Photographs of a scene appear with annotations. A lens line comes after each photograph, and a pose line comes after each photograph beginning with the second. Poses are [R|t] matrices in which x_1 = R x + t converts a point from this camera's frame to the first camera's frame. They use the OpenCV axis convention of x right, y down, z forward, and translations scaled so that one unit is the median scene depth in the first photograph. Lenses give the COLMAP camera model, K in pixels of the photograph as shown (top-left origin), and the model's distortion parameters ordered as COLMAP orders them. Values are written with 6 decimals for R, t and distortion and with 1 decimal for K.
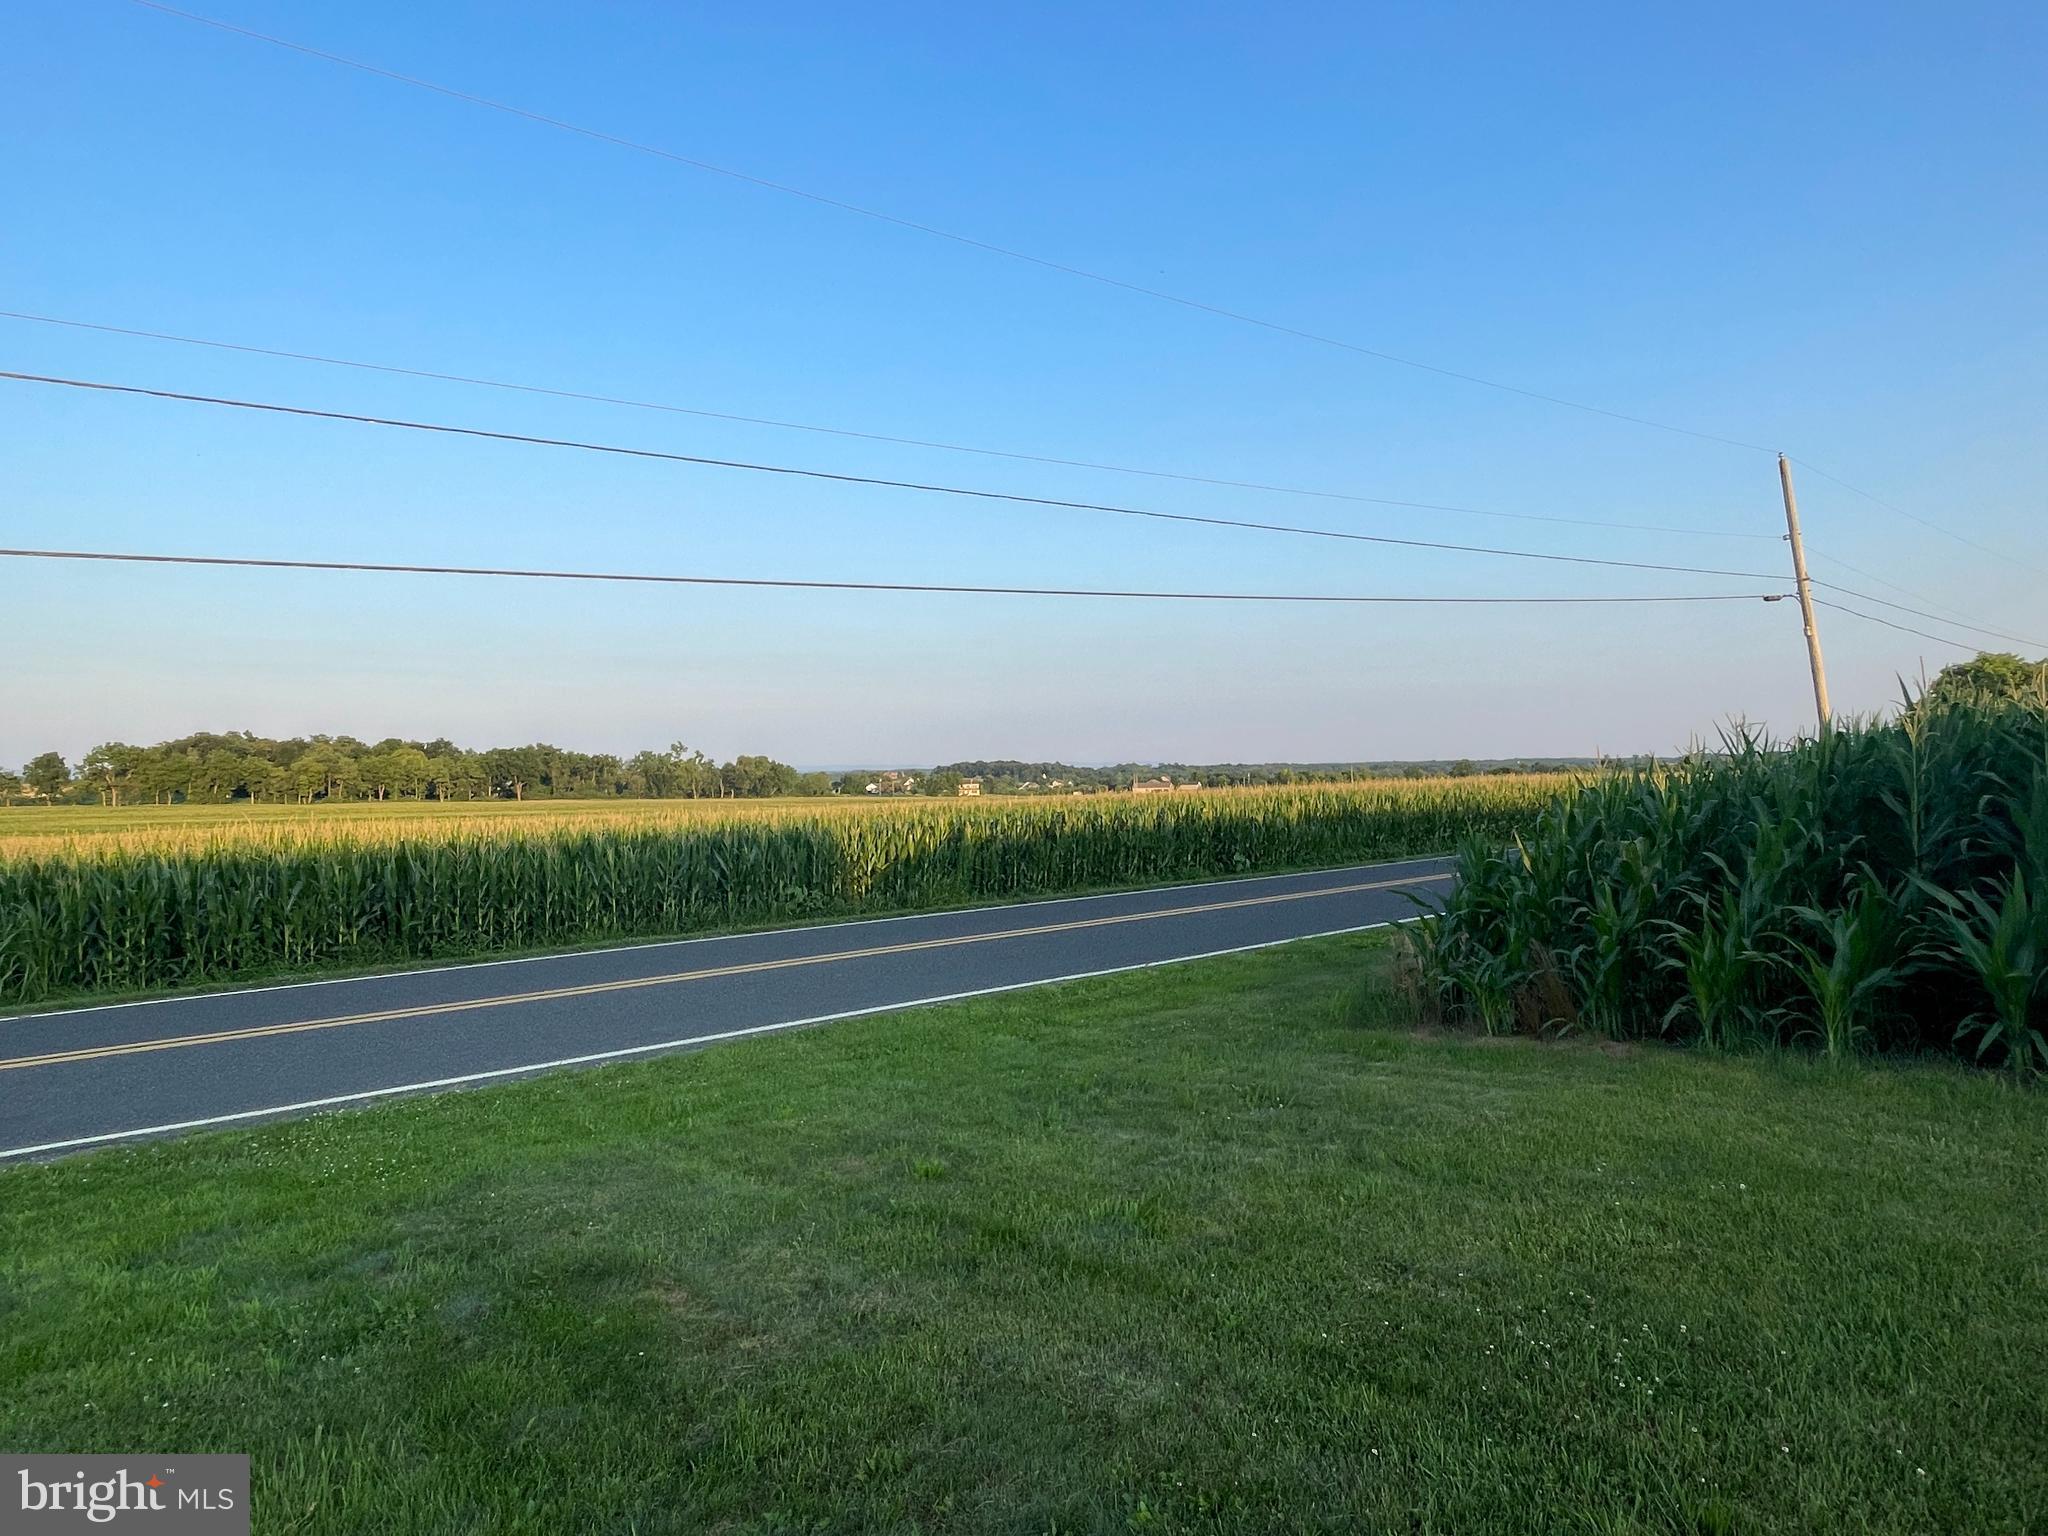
lens RADIAL K [[1098.9, 0, 1016.1], [0, 1098.9, 765.1], [0, 0, 1]] dist [-0.002245, -0.000414]
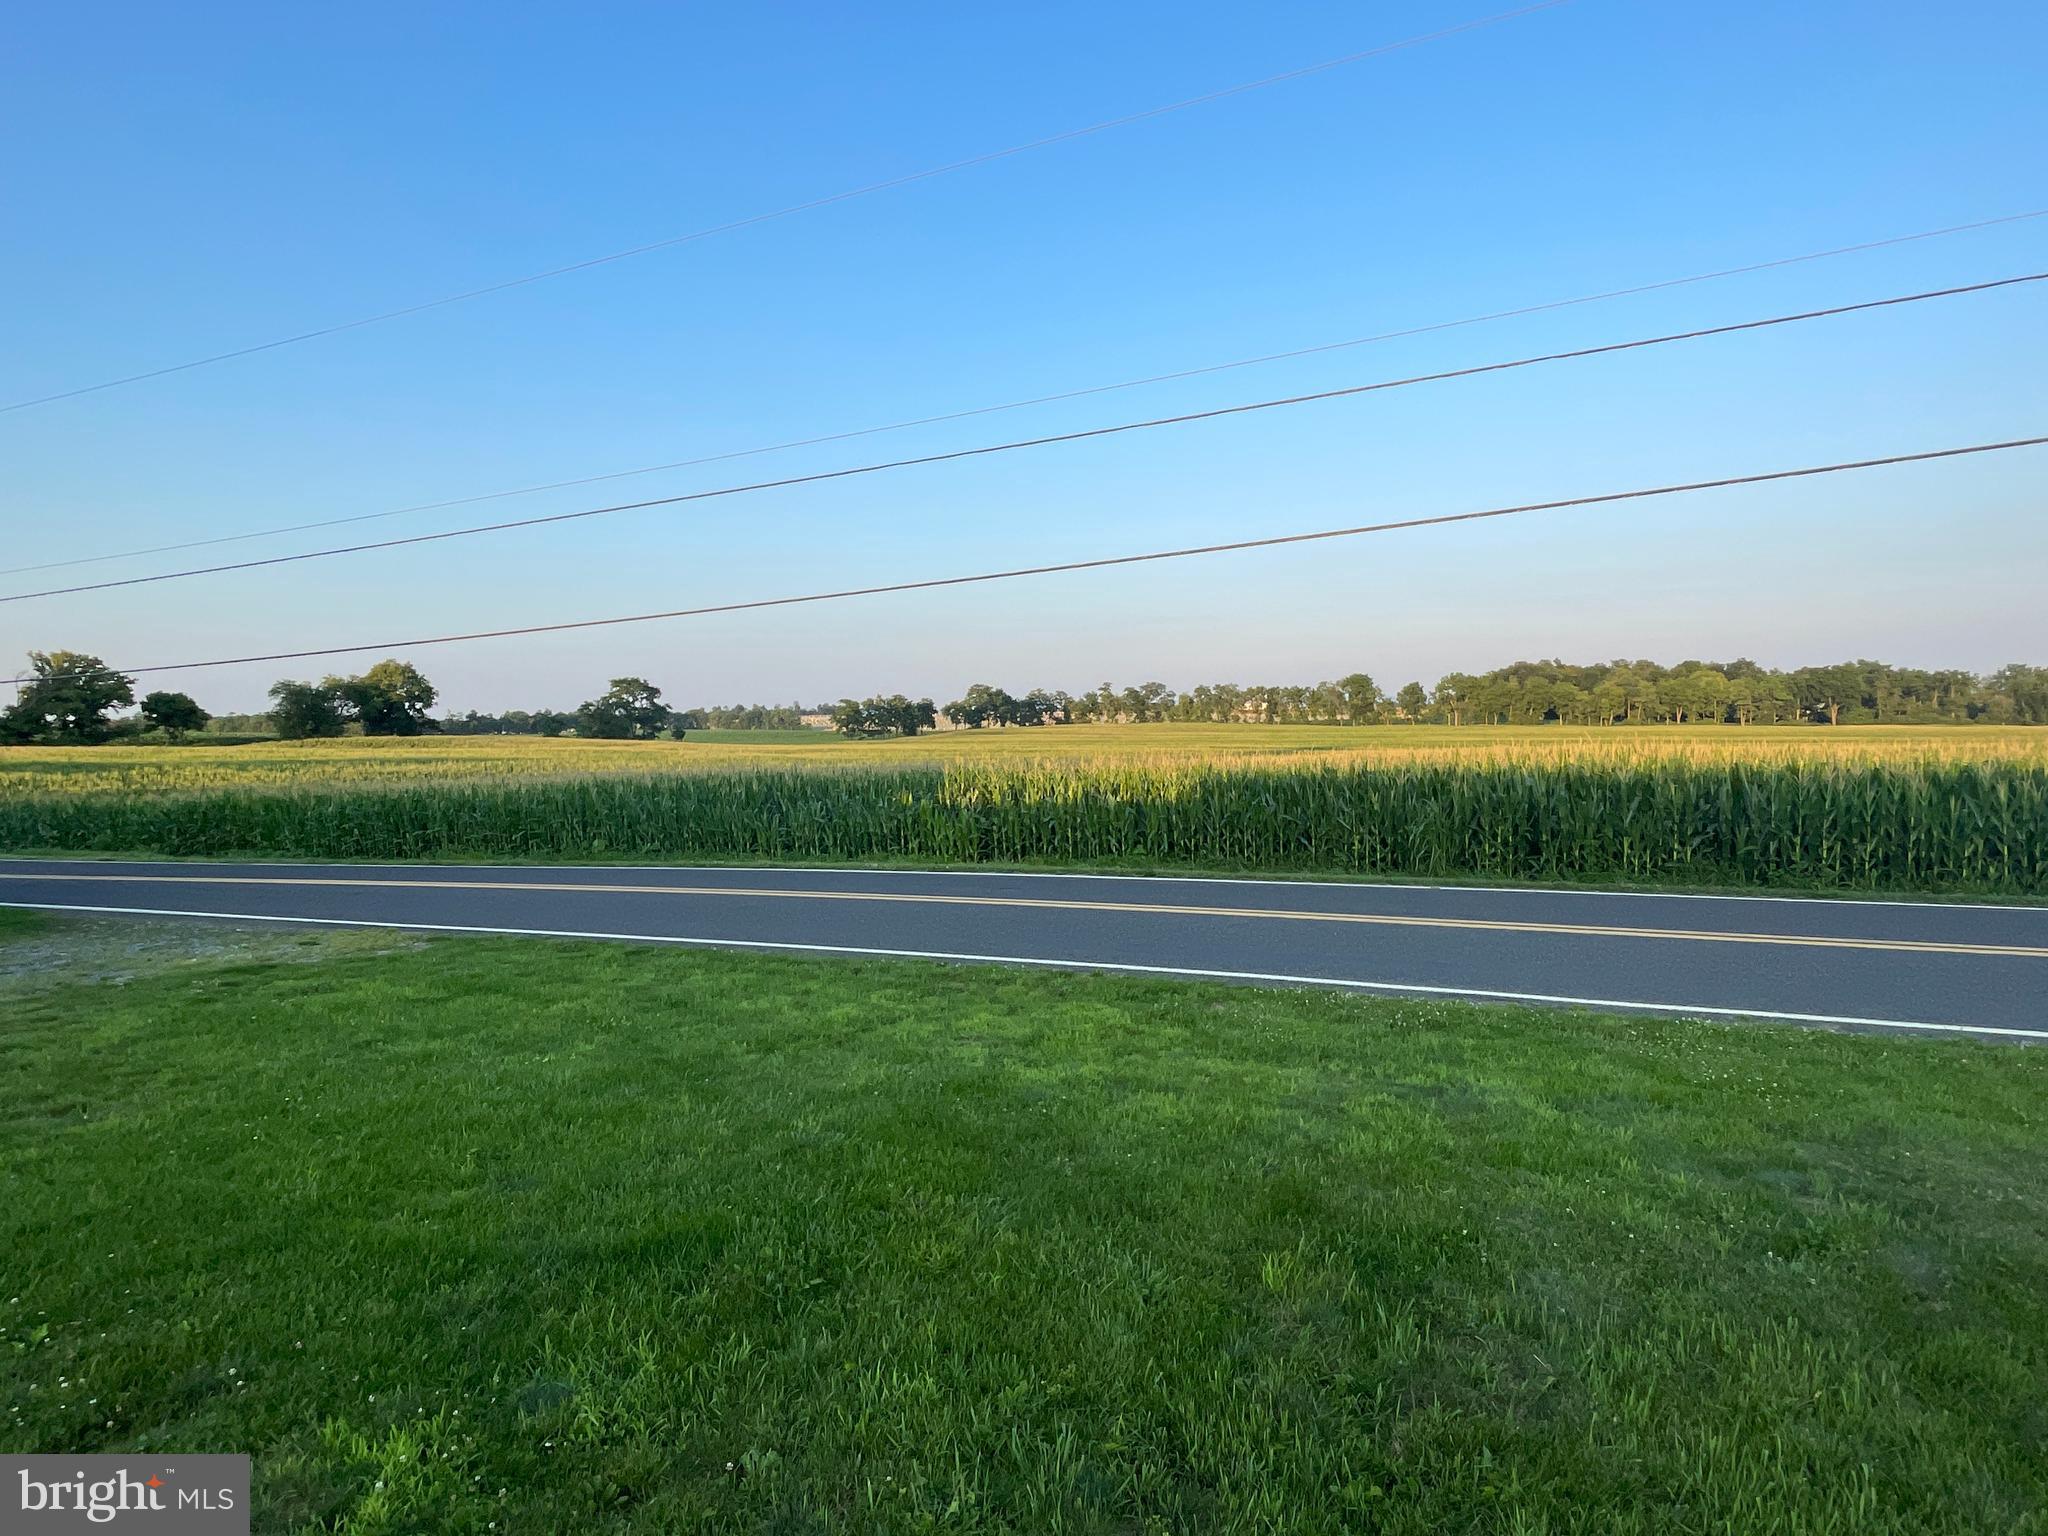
lens RADIAL K [[1094.1, 0, 1018.9], [0, 1094.1, 760.7], [0, 0, 1]] dist [-0.013852, -0.000409]
pose [[0.482509, 0.040451, -0.874956, -0.001932], [0.017792, 0.998274, 0.055963, 0.000156], [0.875710, -0.042570, 0.480957, -0.001711]]
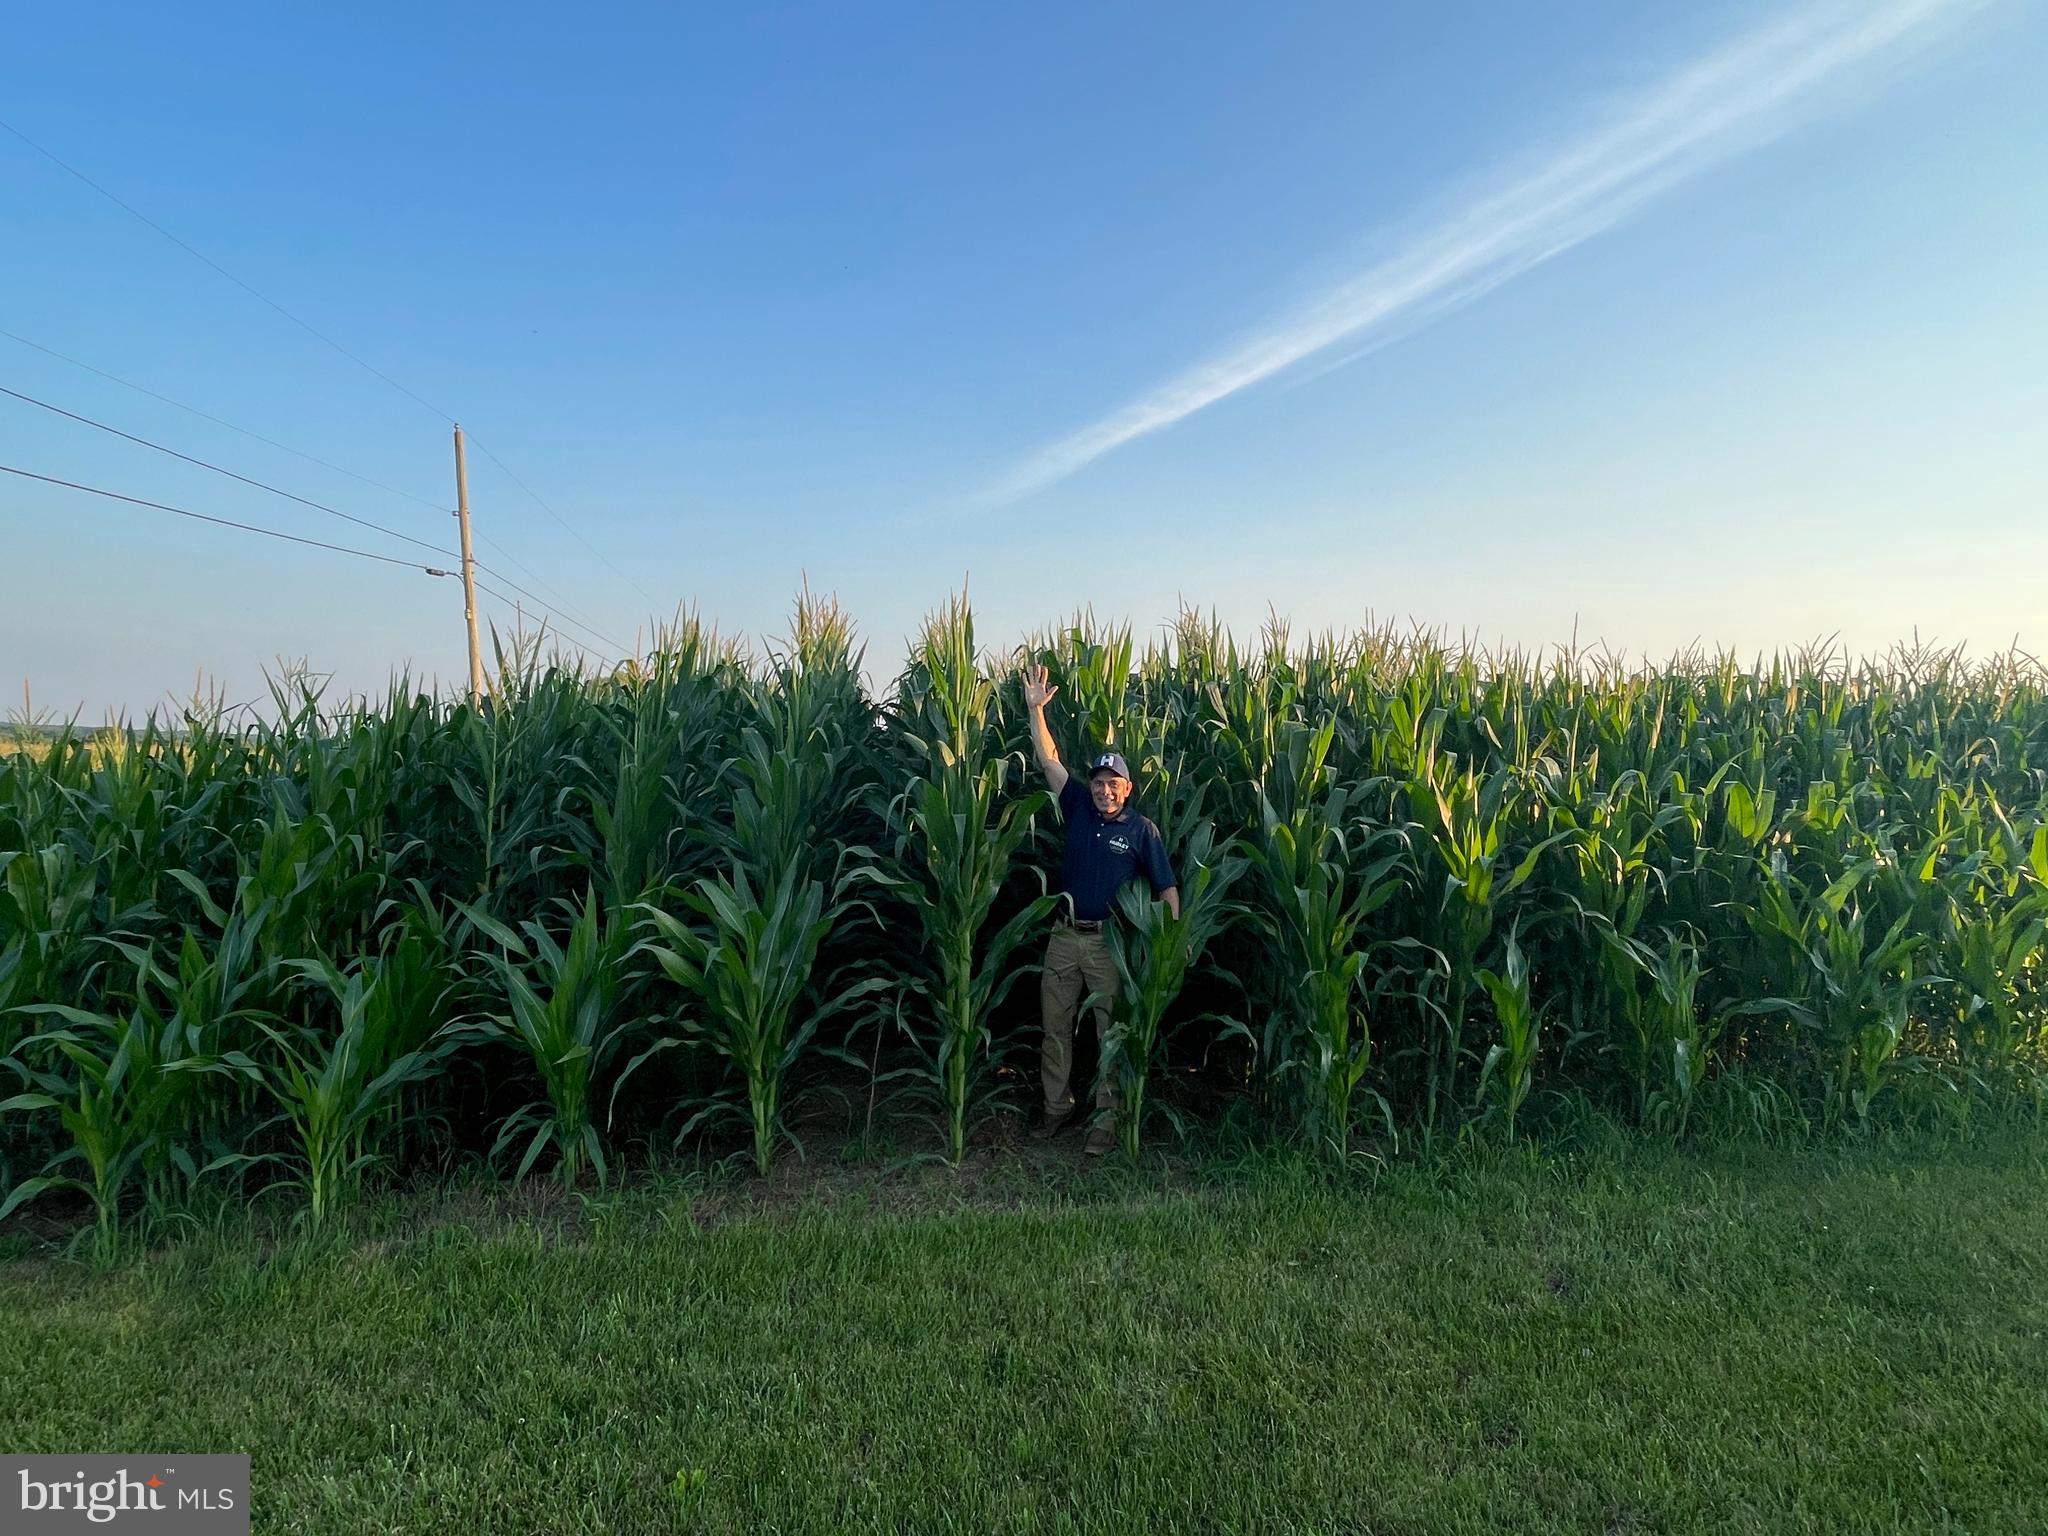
lens RADIAL K [[1098.9, 0, 1016.1], [0, 1098.9, 765.1], [0, 0, 1]] dist [-0.002245, -0.000414]
pose [[0.473533, 0.049665, 0.879375, 0.102106], [-0.063594, 0.997731, -0.022104, 0.002715], [-0.878477, -0.045456, 0.475617, 0.103942]]
